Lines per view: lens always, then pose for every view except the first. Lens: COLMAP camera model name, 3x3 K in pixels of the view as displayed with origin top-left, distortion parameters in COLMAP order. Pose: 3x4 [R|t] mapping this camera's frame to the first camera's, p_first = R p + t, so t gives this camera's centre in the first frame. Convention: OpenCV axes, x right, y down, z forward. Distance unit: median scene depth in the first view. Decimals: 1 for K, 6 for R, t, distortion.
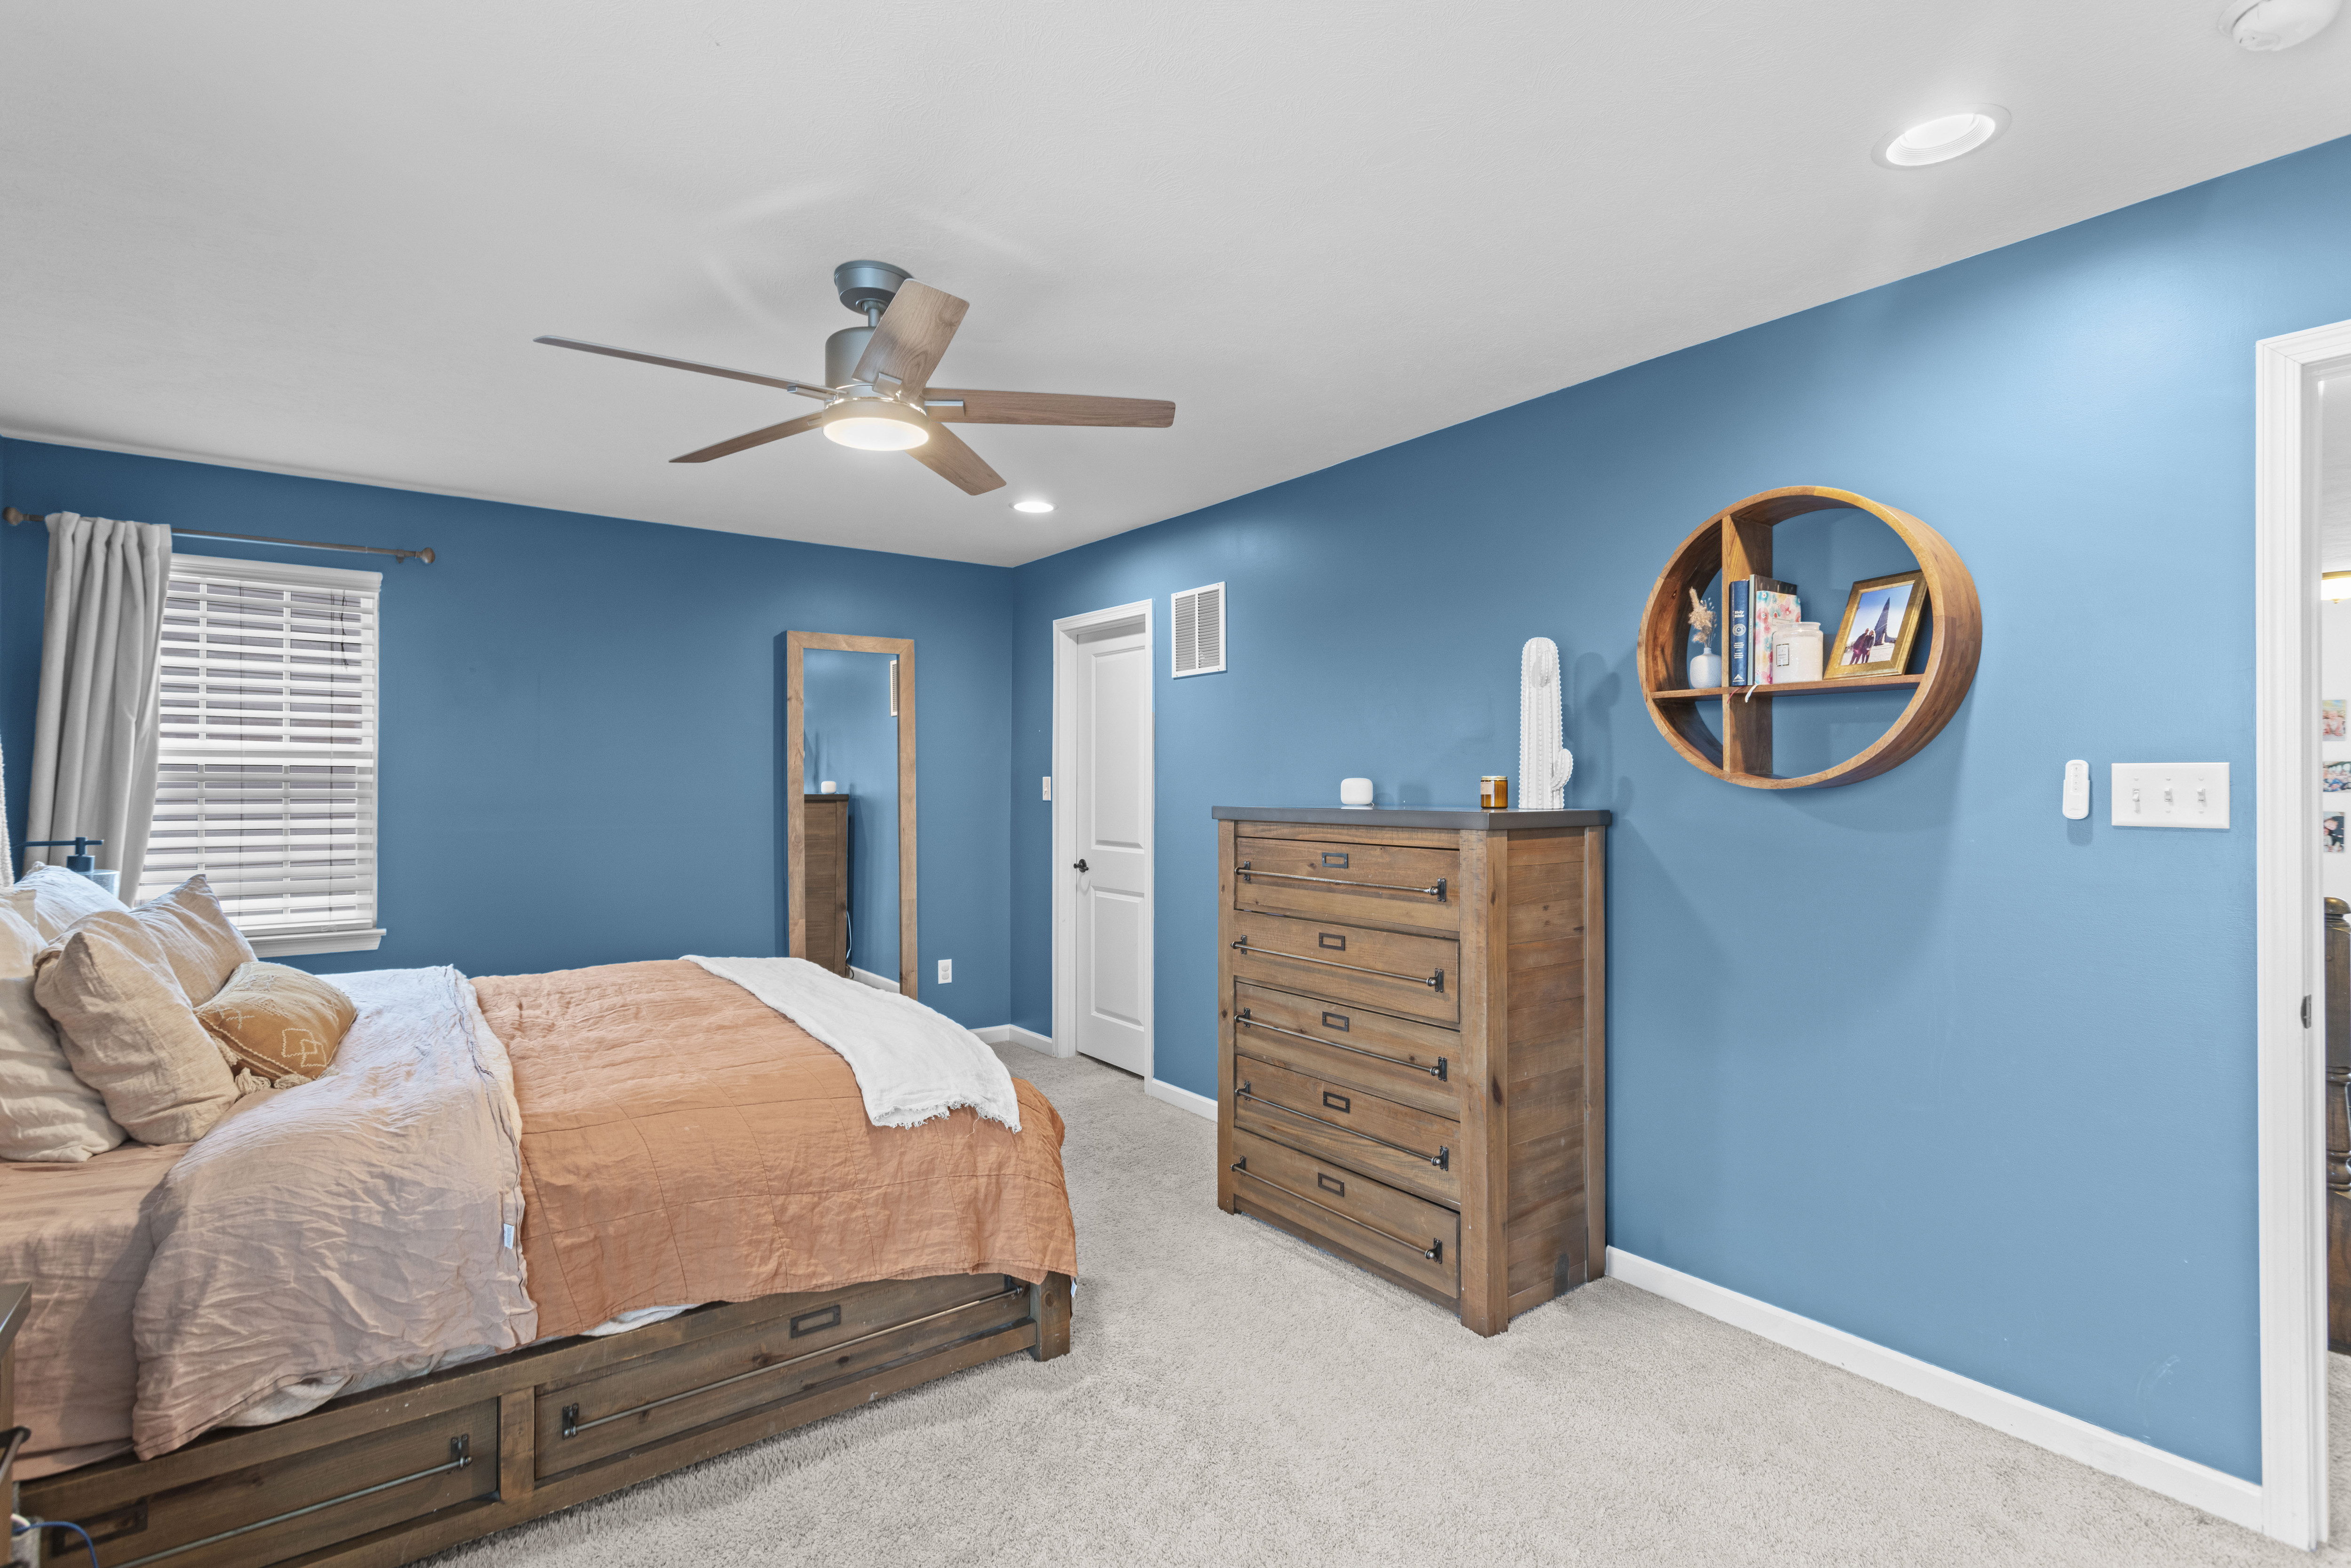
lens RADIAL K [[1126.0, 0, 1181.2], [0, 1126.0, 787.7], [0, 0, 1]] dist [-0.002952, 0.002613]
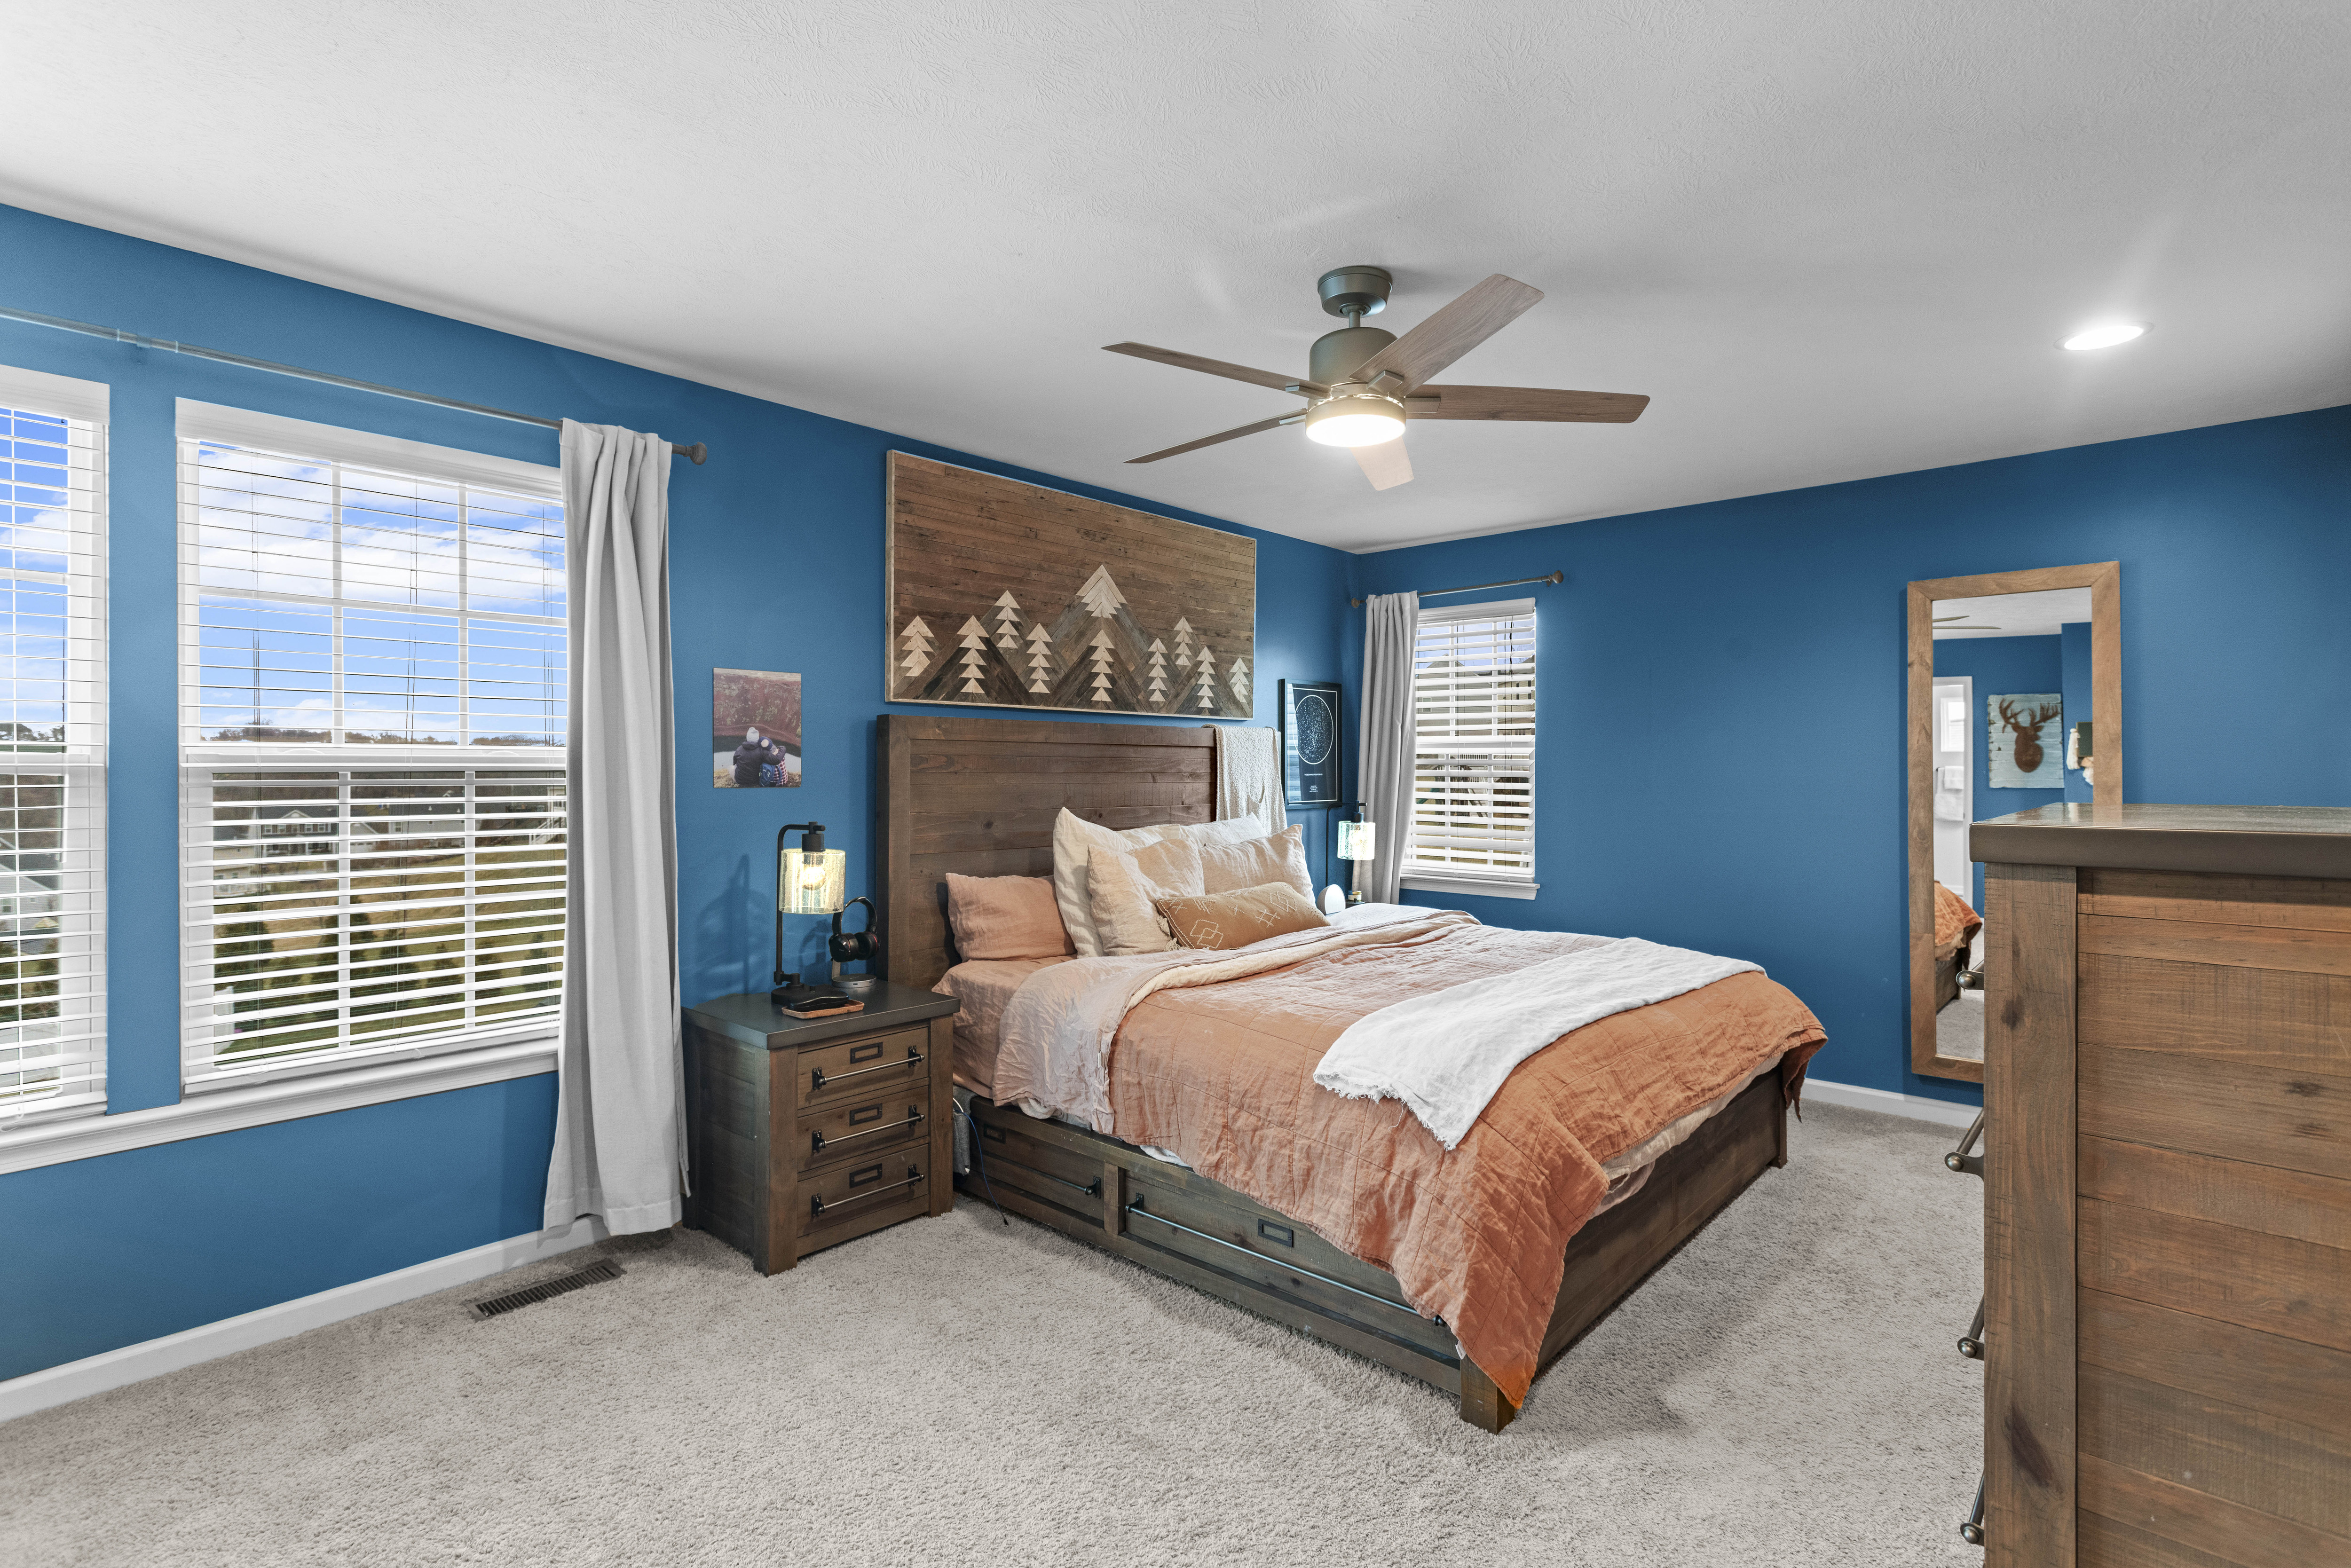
lens RADIAL K [[1126.0, 0, 1180.0], [0, 1126.0, 780.5], [0, 0, 1]] dist [-0.002952, 0.002613]
pose [[0.178418, 0.010904, -0.983894, 0.730139], [-0.005032, 0.999936, 0.010169, 0.000470], [0.983942, 0.003137, 0.178461, 0.648269]]
